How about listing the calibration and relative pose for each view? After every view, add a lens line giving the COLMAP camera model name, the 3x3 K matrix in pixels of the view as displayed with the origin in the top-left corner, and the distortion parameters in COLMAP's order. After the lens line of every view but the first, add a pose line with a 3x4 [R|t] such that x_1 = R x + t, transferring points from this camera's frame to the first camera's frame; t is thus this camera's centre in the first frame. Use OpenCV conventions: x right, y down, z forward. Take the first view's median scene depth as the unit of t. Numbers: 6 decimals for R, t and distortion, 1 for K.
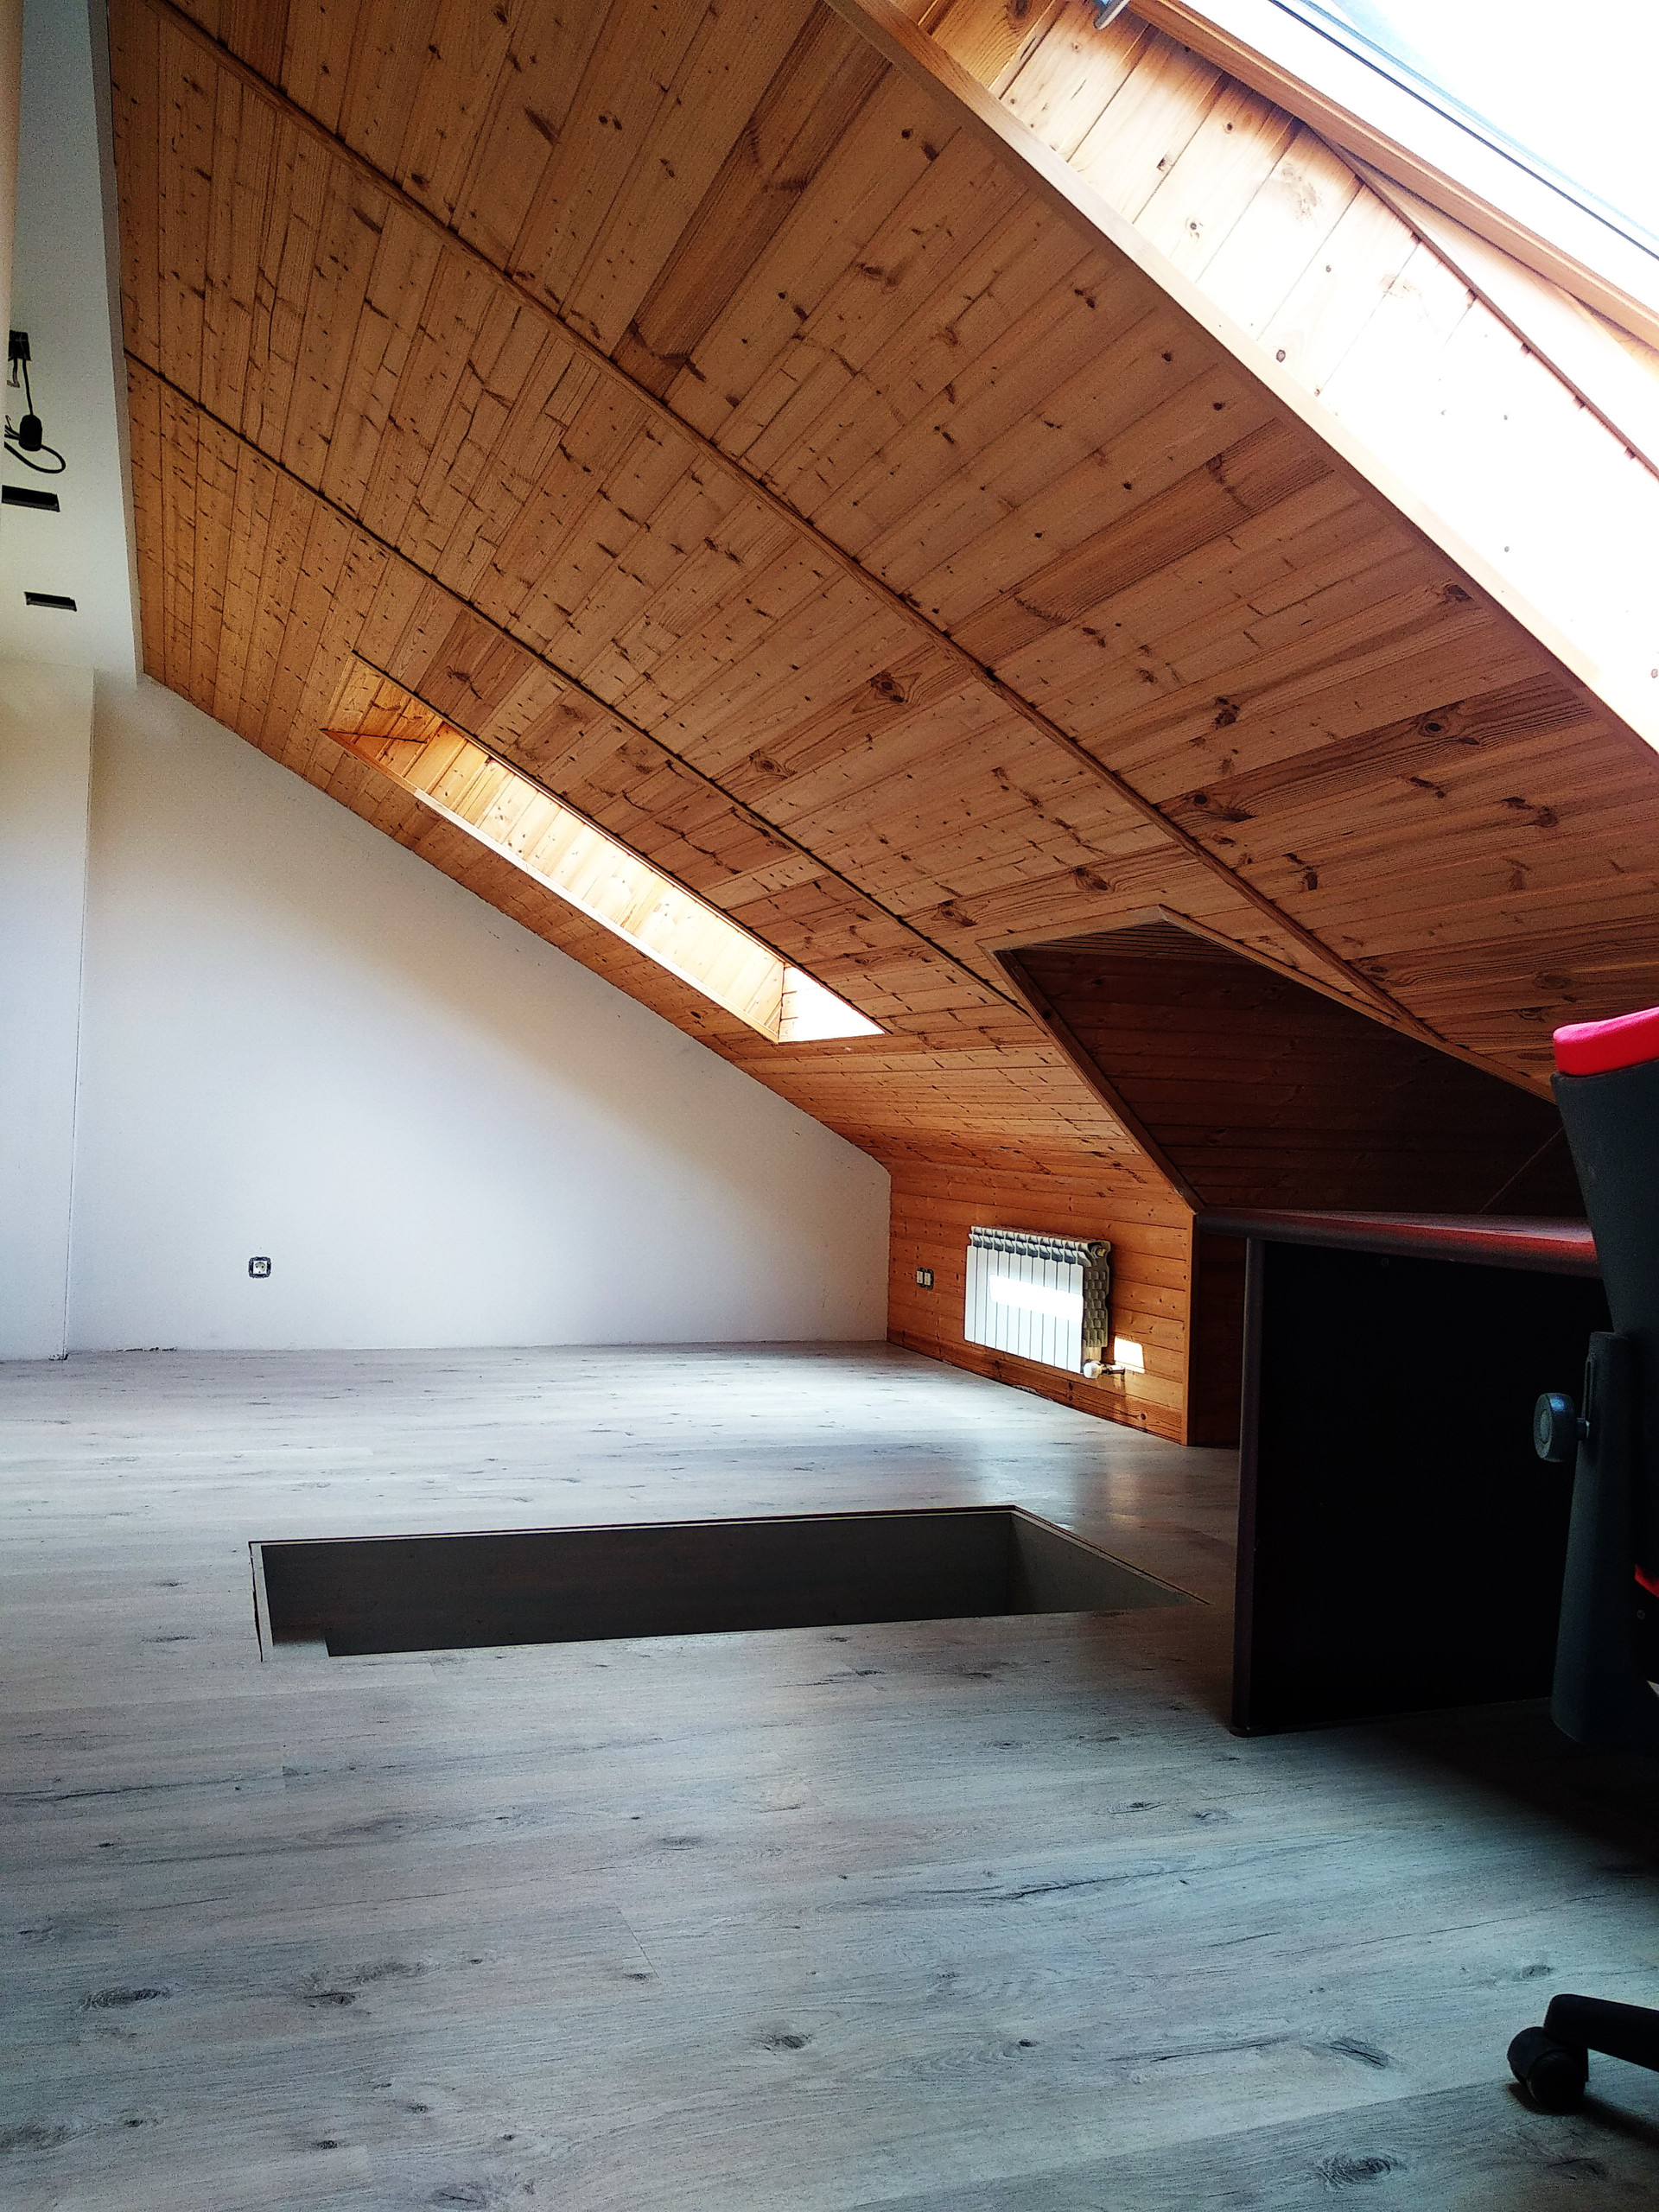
lens RADIAL K [[1721.9, 0, 840.8], [0, 1721.9, 1111.3], [0, 0, 1]] dist [0.068696, -0.099158]
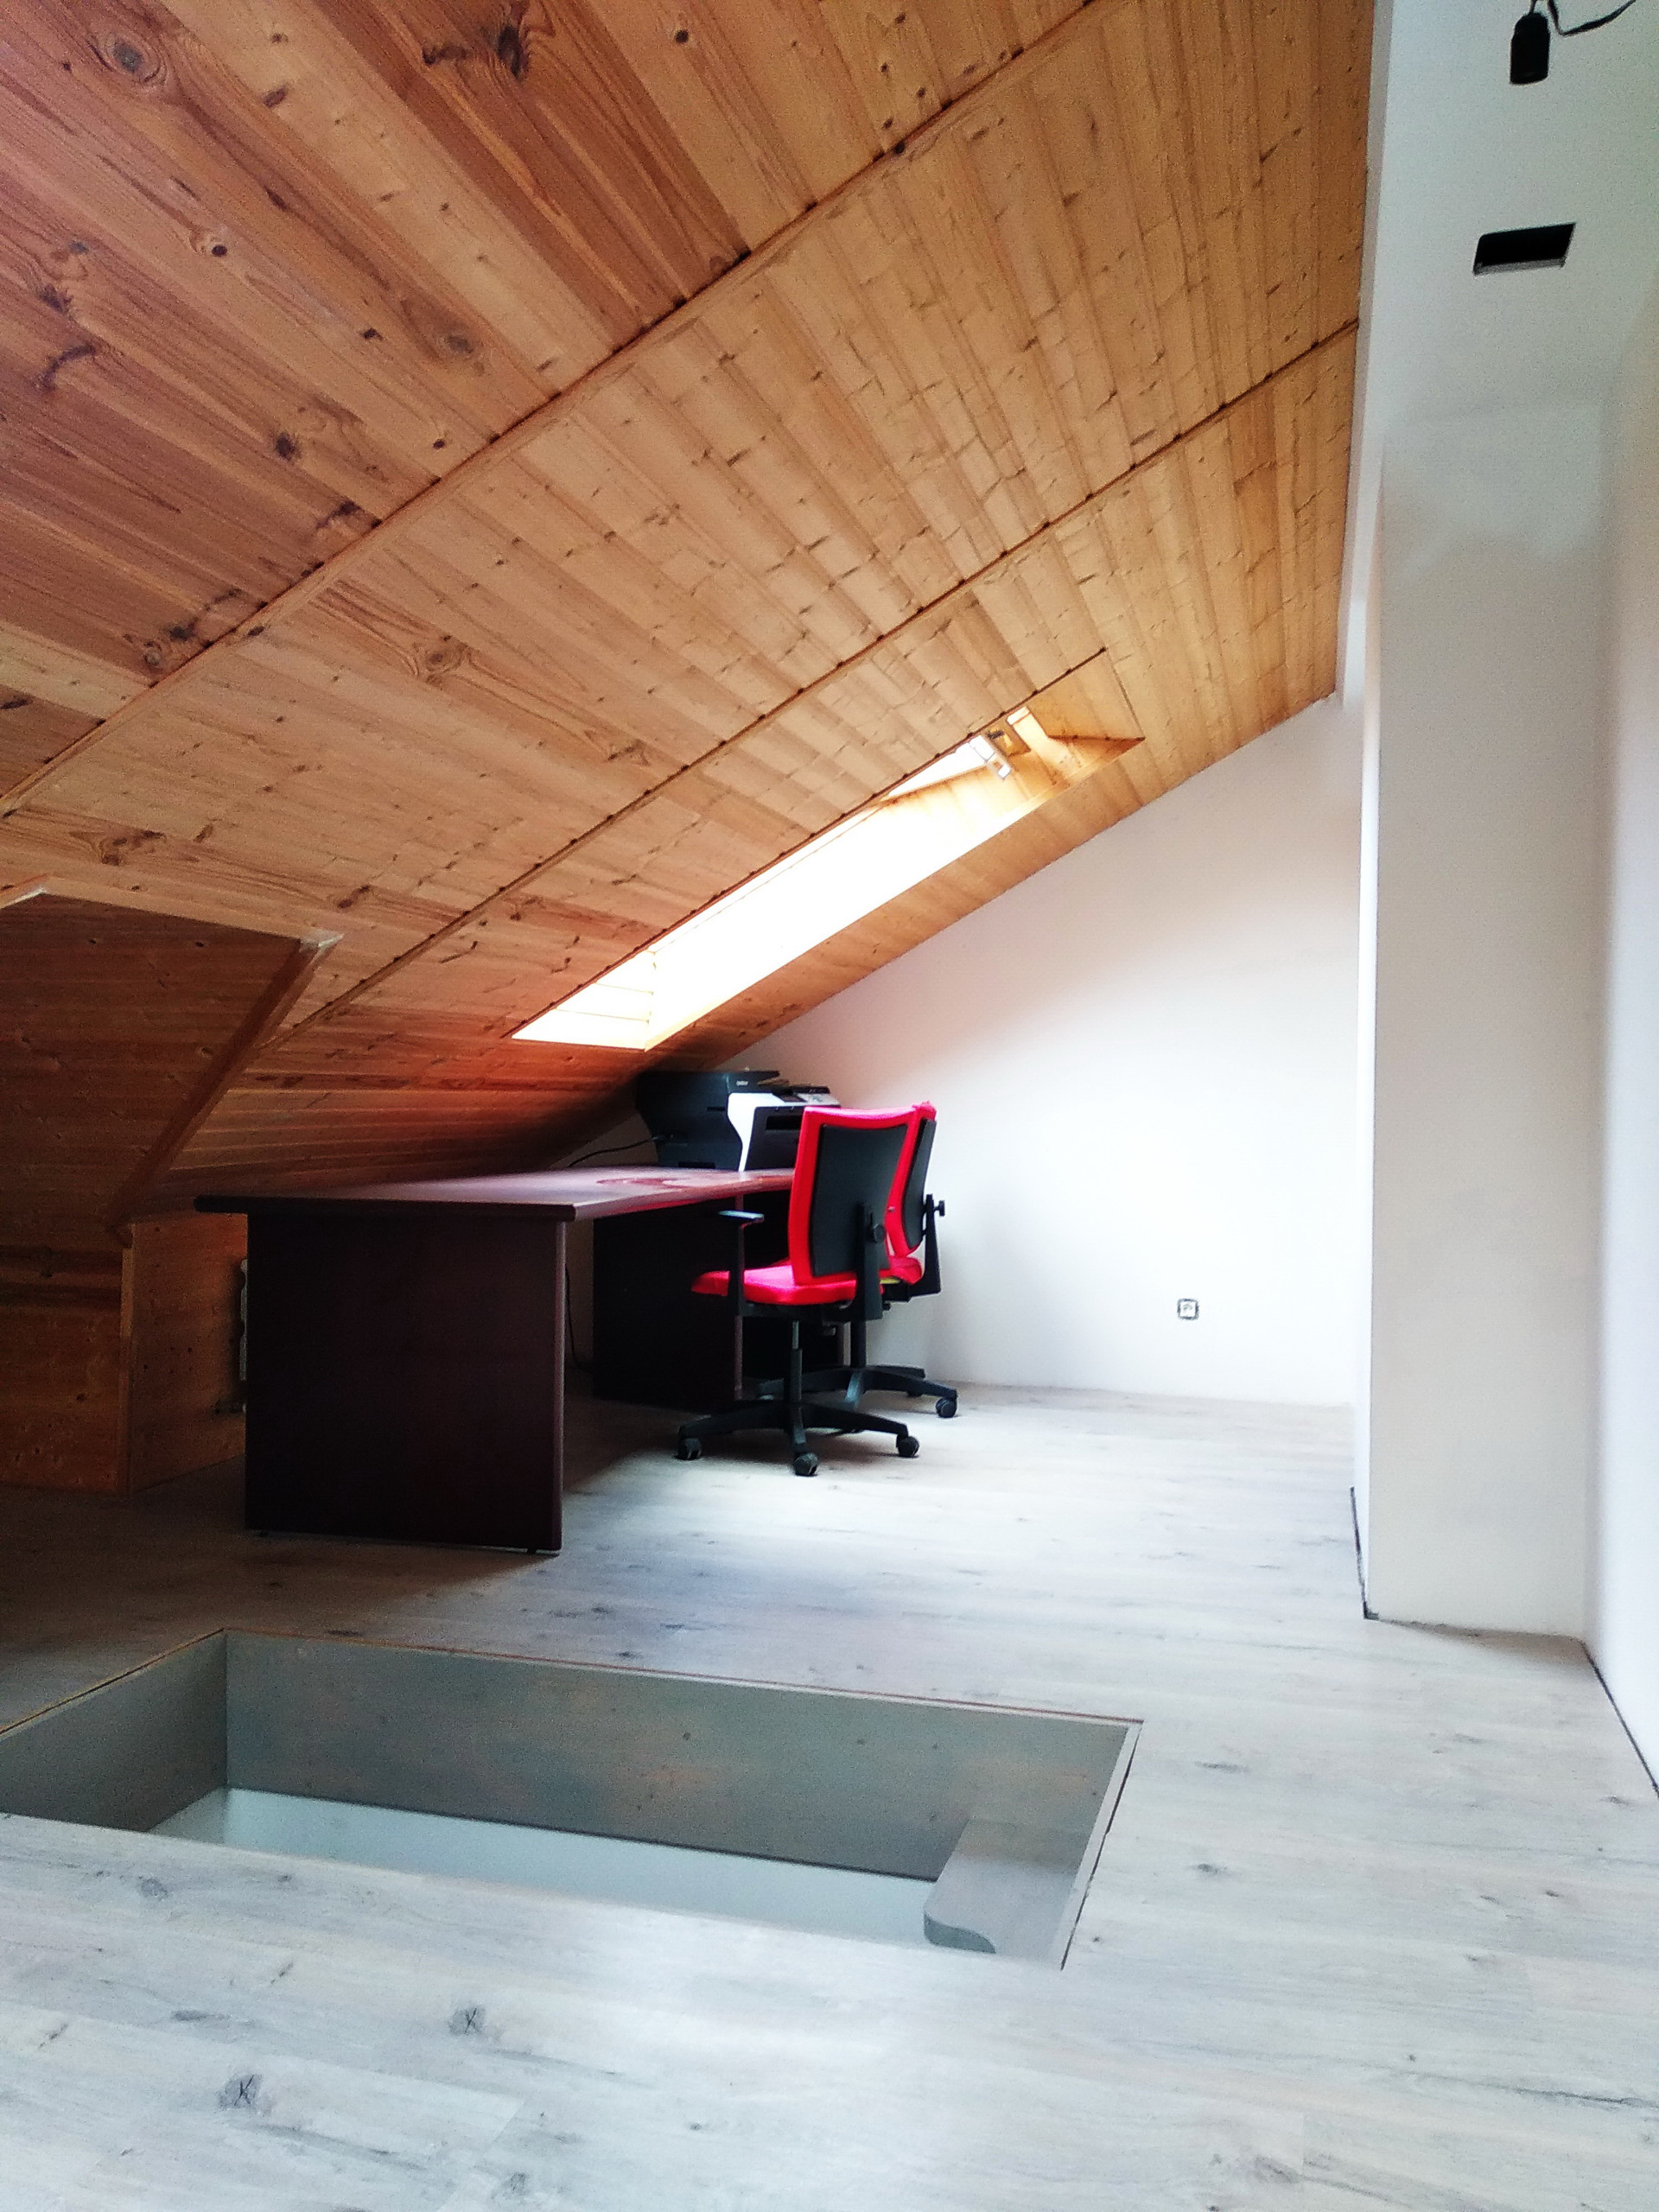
lens RADIAL K [[1704.9, 0, 829.5], [0, 1704.9, 1106.0], [0, 0, 1]] dist [0.057507, -0.096307]
pose [[-0.796334, -0.049278, 0.602846, -0.841976], [-0.051795, 0.998570, 0.013207, -0.058517], [-0.602635, -0.020707, -0.797748, 2.081267]]
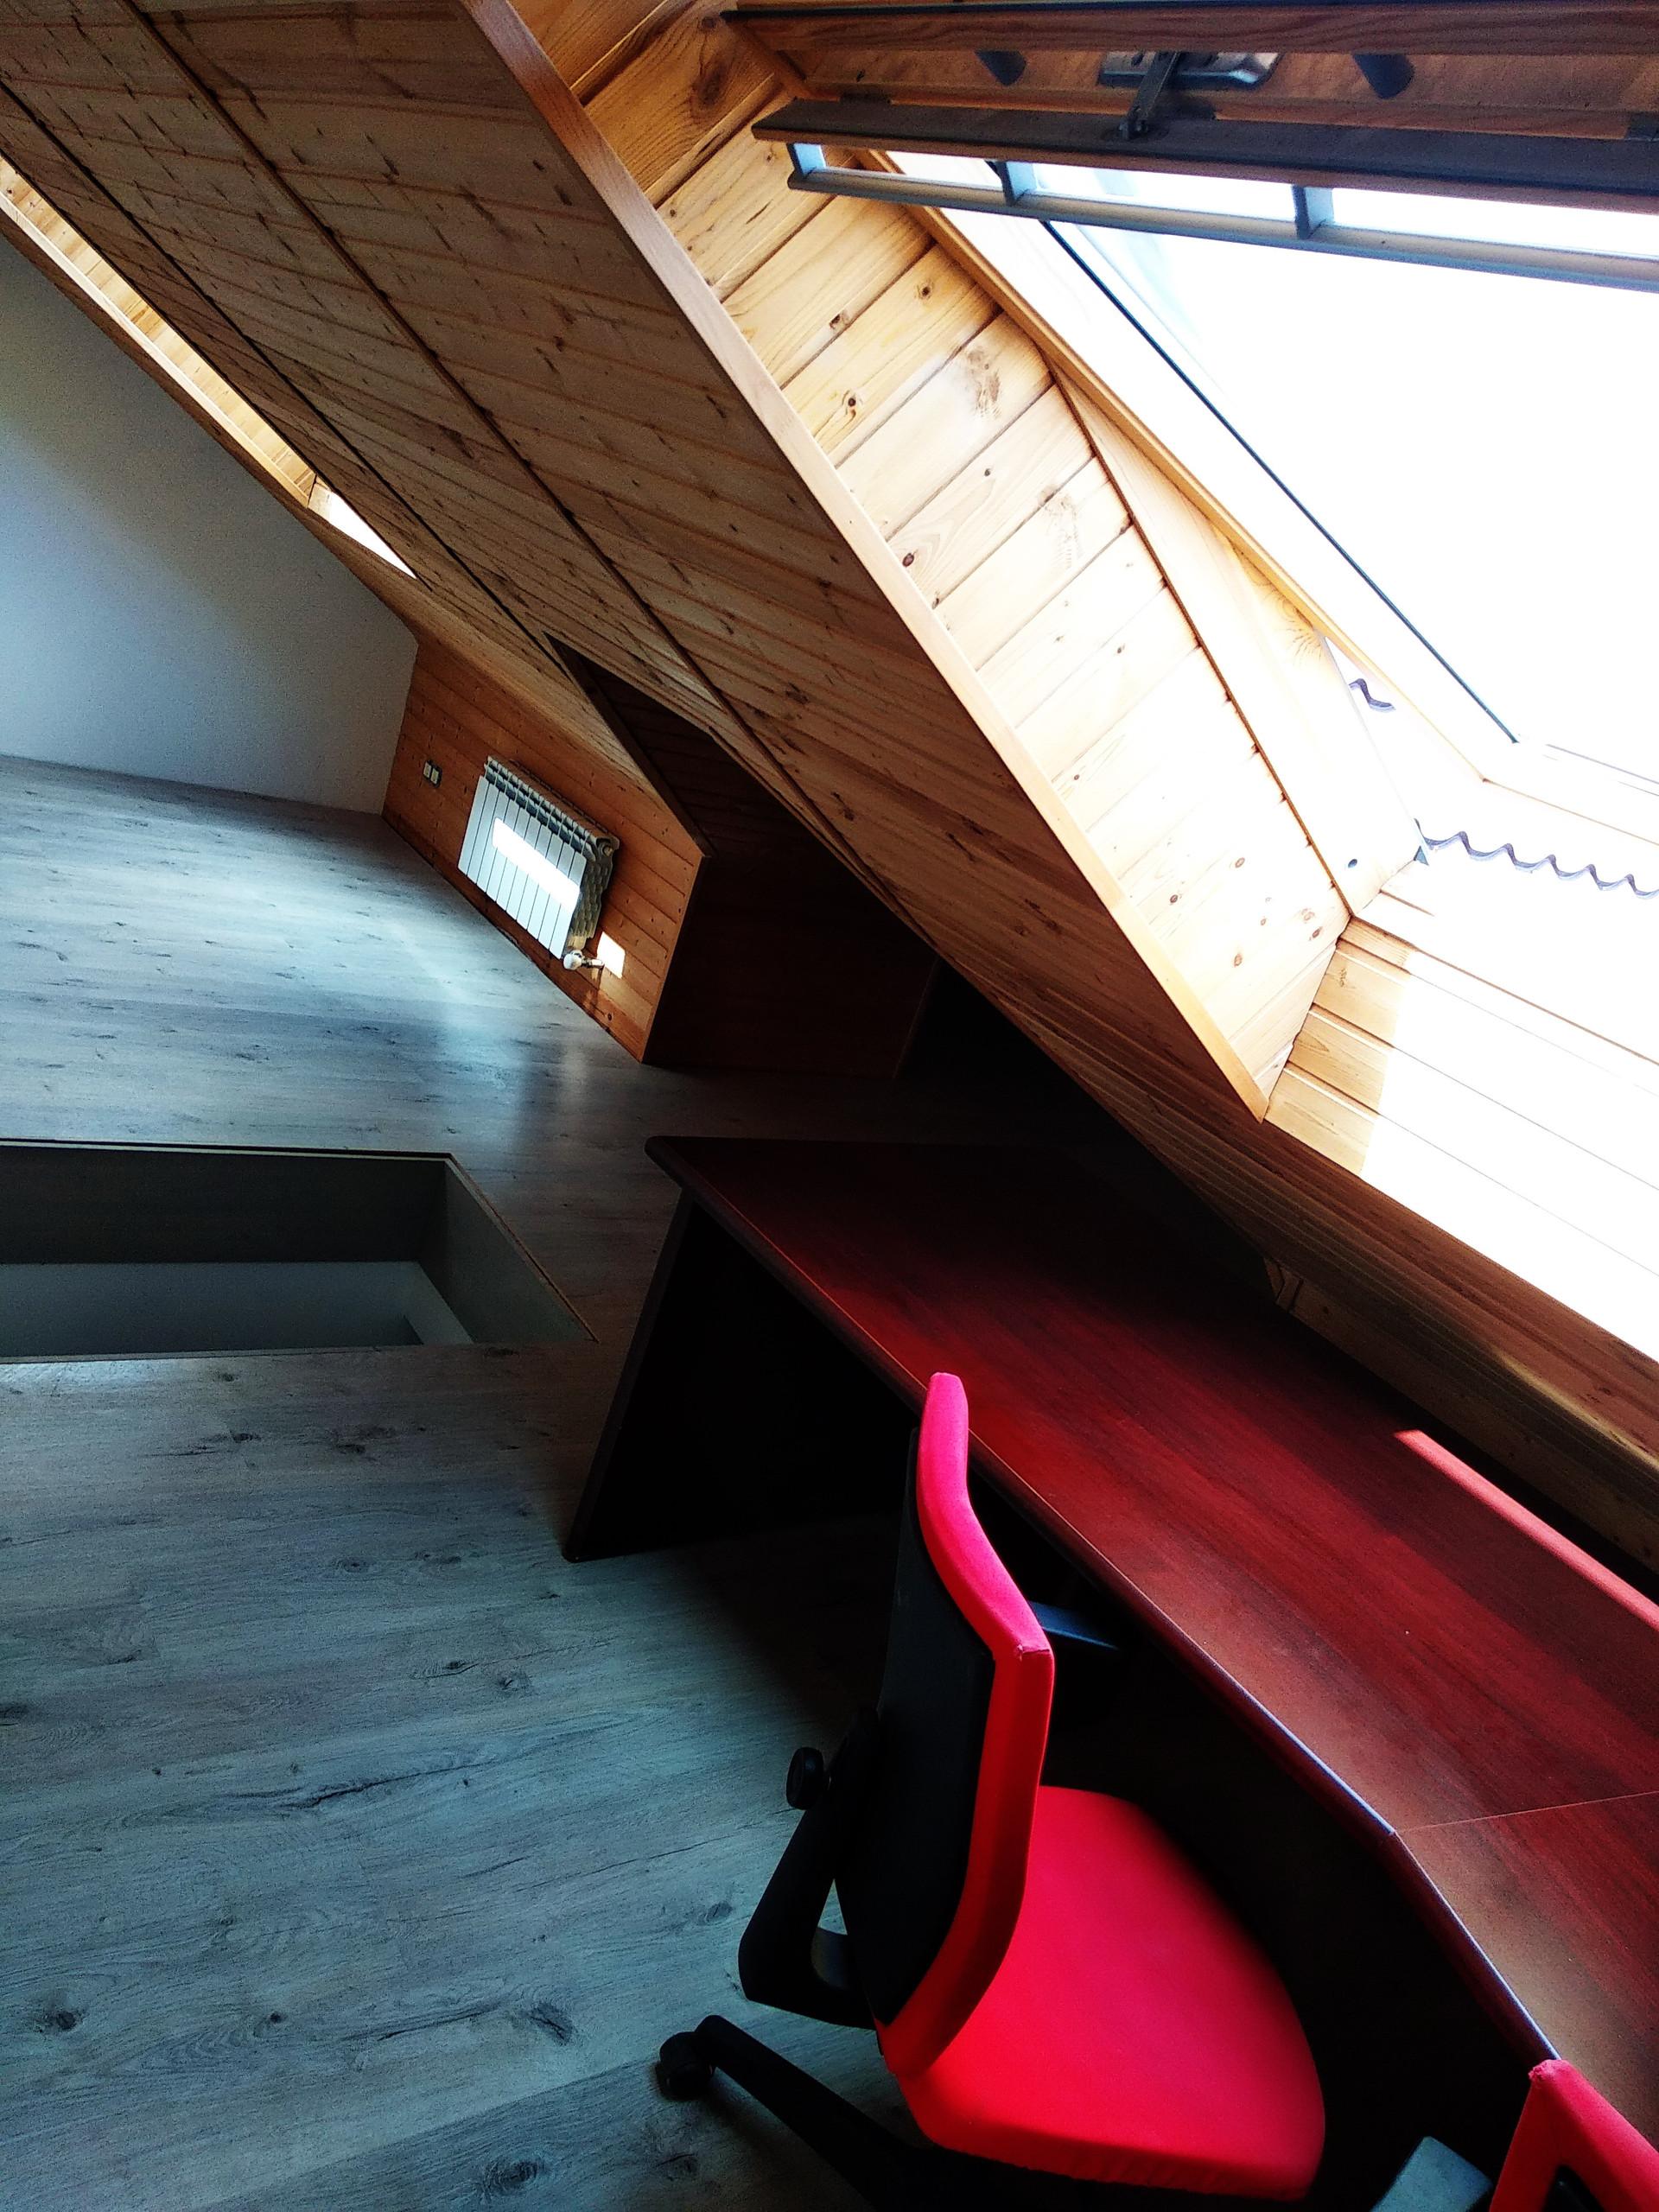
lens RADIAL K [[1721.9, 0, 840.8], [0, 1721.9, 1111.3], [0, 0, 1]] dist [0.068696, -0.099158]
pose [[0.936653, 0.170882, 0.305744, -0.001369], [-0.278130, 0.893445, 0.352704, -0.360414], [-0.212895, -0.415398, 0.884376, 0.080825]]
